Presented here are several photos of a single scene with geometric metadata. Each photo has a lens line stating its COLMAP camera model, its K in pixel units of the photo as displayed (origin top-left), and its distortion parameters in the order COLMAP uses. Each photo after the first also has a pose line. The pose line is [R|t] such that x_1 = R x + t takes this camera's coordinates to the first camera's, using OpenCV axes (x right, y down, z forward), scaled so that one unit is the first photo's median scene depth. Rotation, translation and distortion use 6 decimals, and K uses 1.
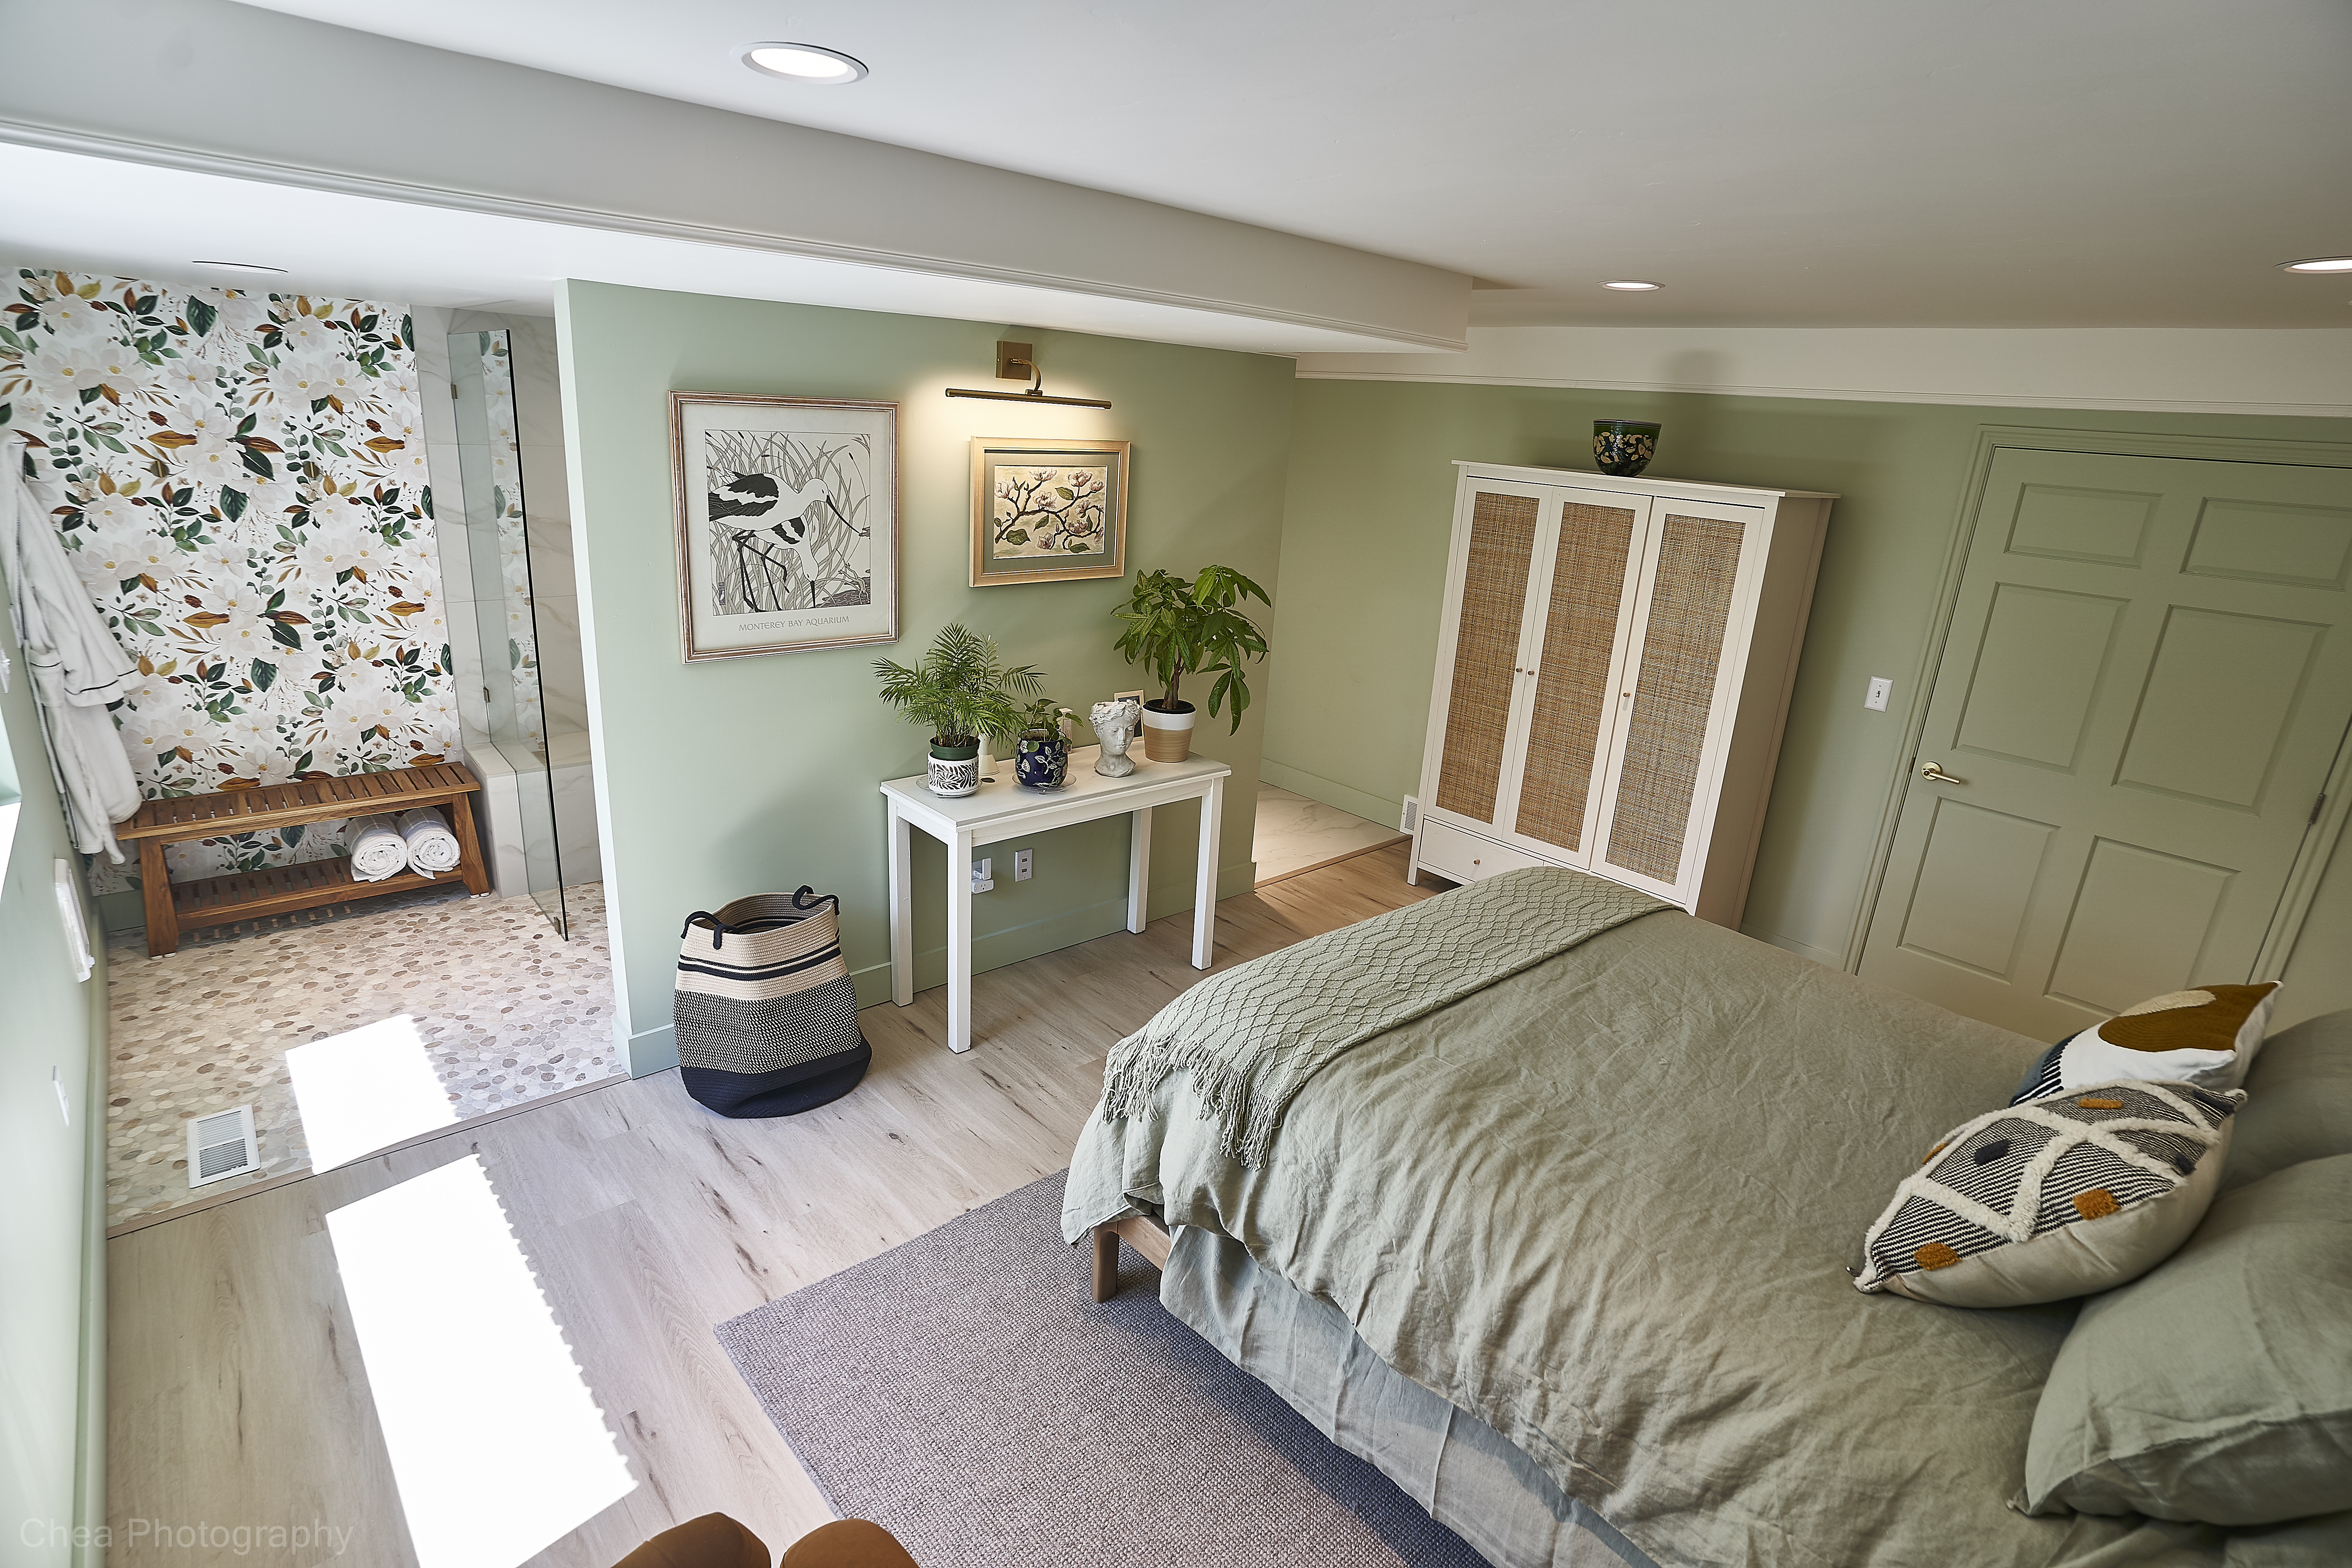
lens RADIAL K [[1160.9, 0, 1161.6], [0, 1160.9, 777.4], [0, 0, 1]] dist [-0.088665, 0.044637]
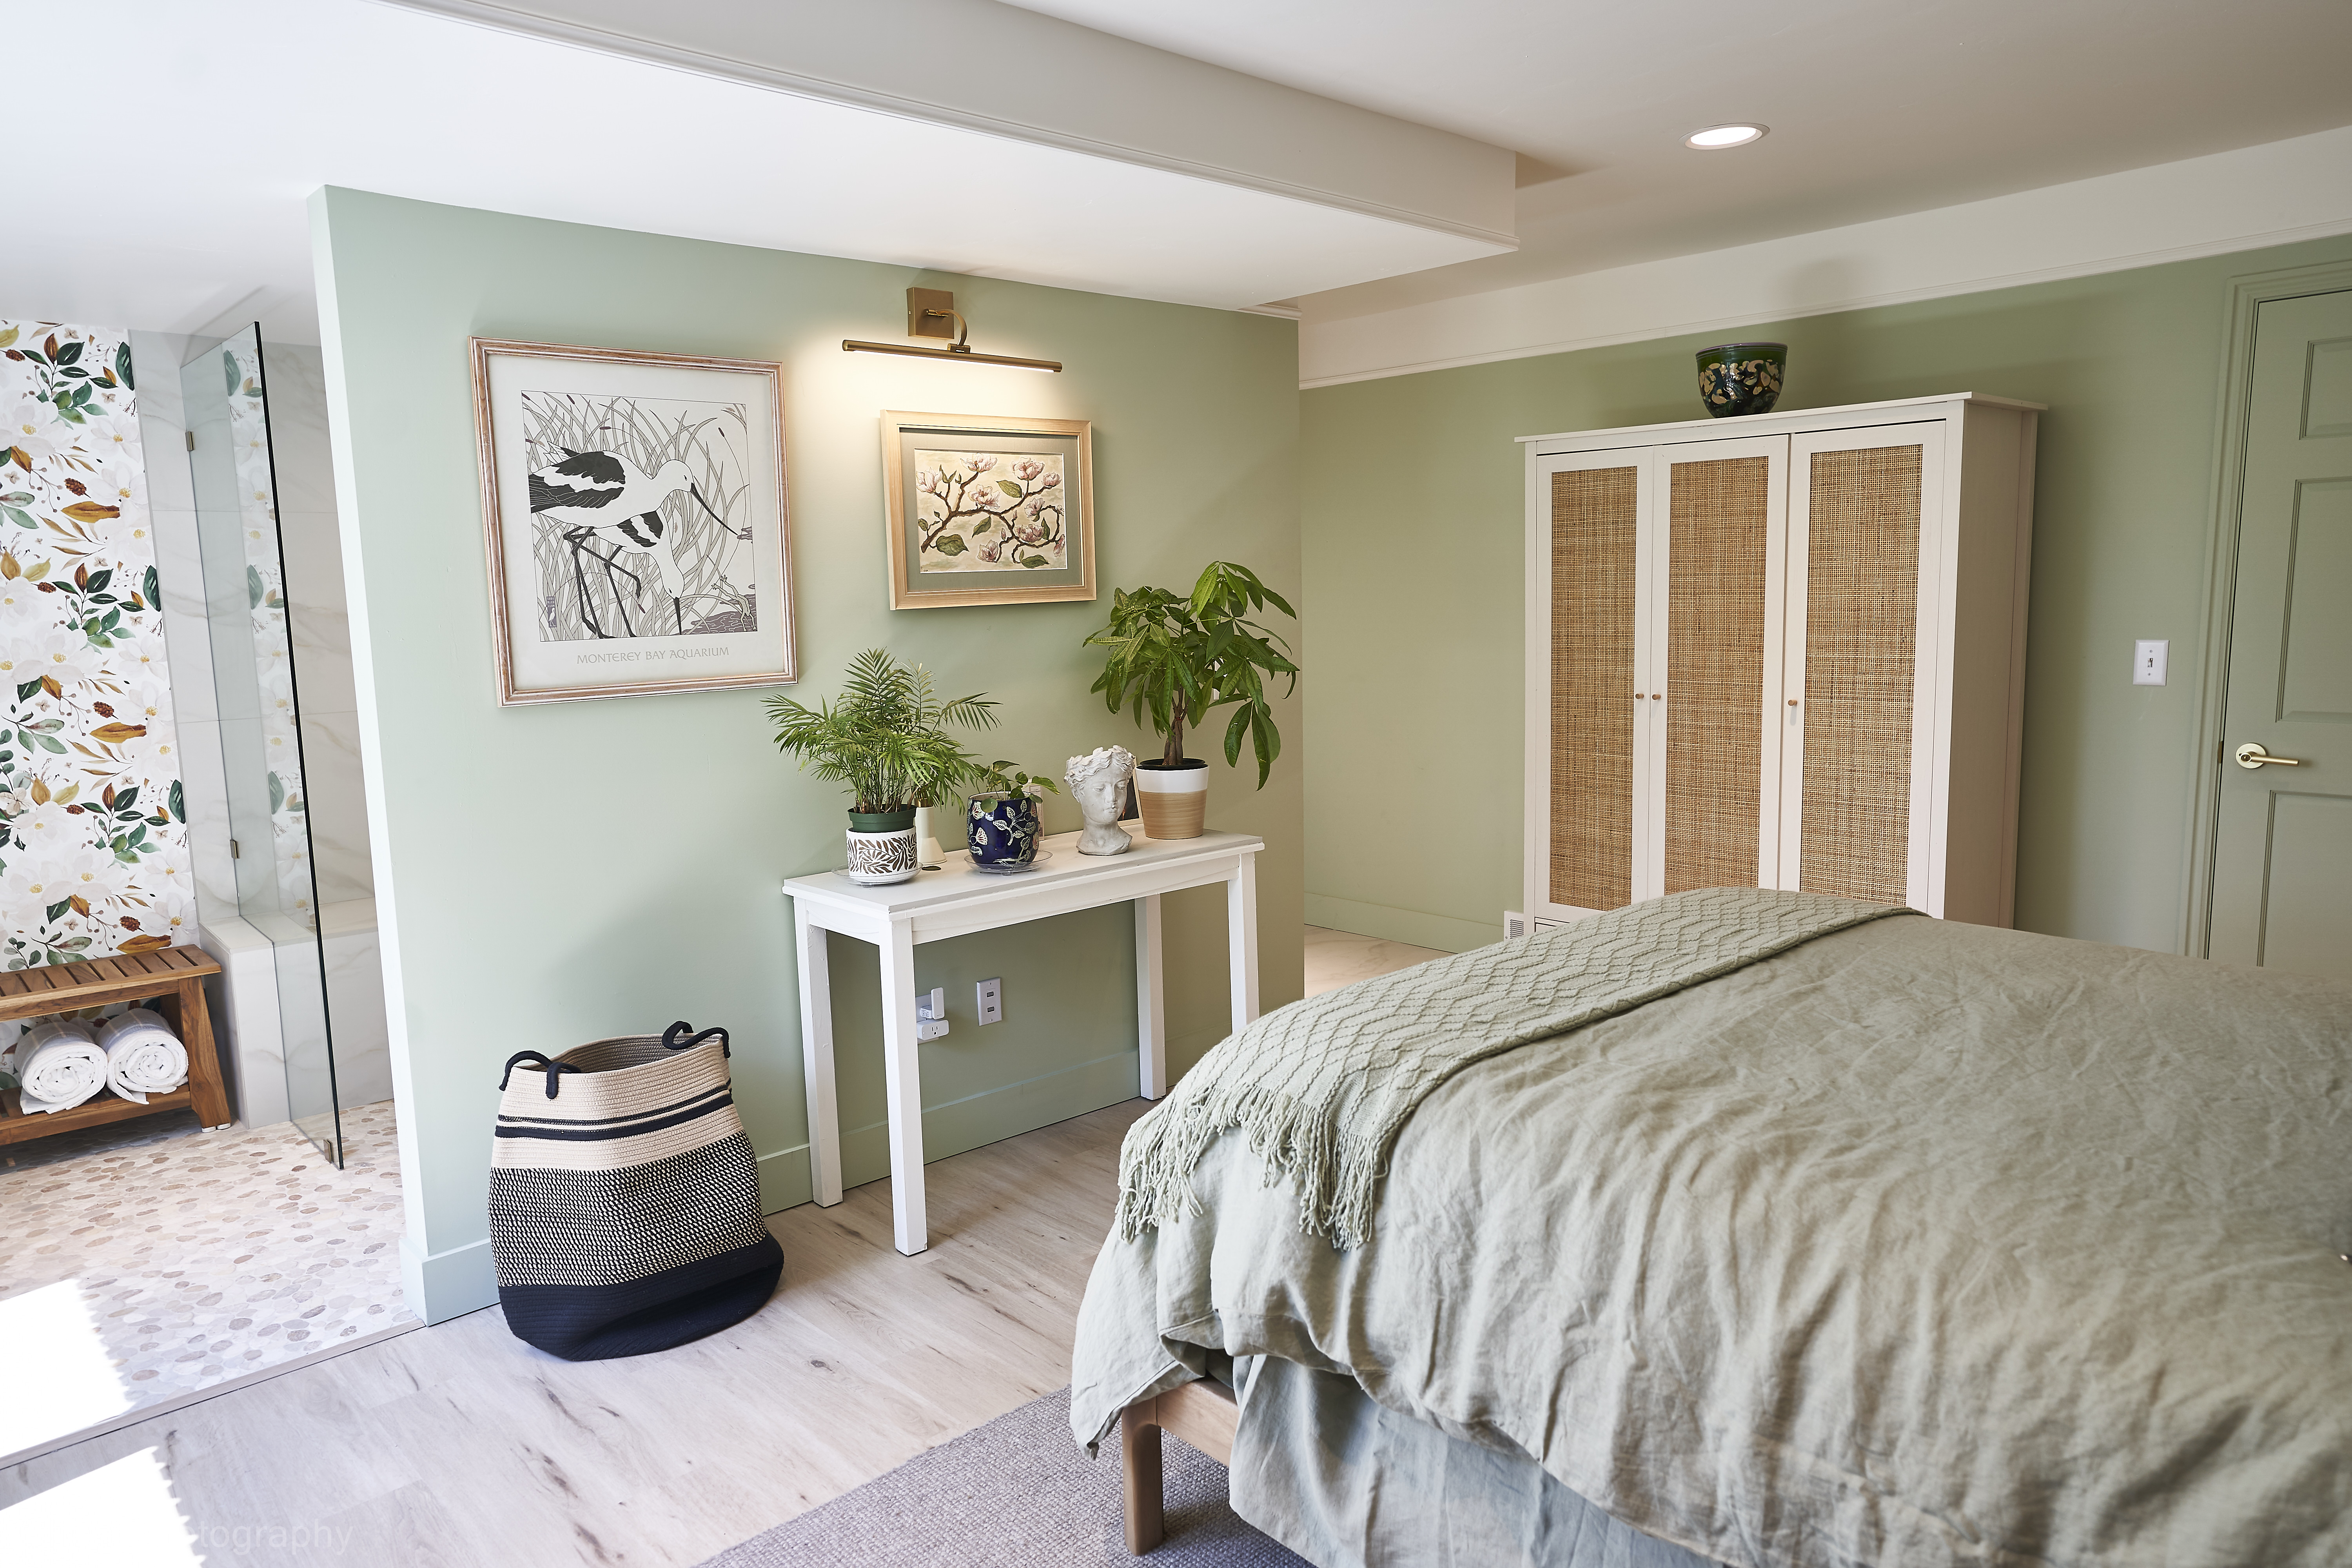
lens RADIAL K [[1517.9, 0, 1154.1], [0, 1517.9, 779.9], [0, 0, 1]] dist [-0.034772, 0.054922]
pose [[0.996377, -0.085050, -0.000053, -0.006764], [0.083759, 0.981361, -0.172962, 0.140403], [0.014762, 0.172331, 0.984929, 0.064241]]
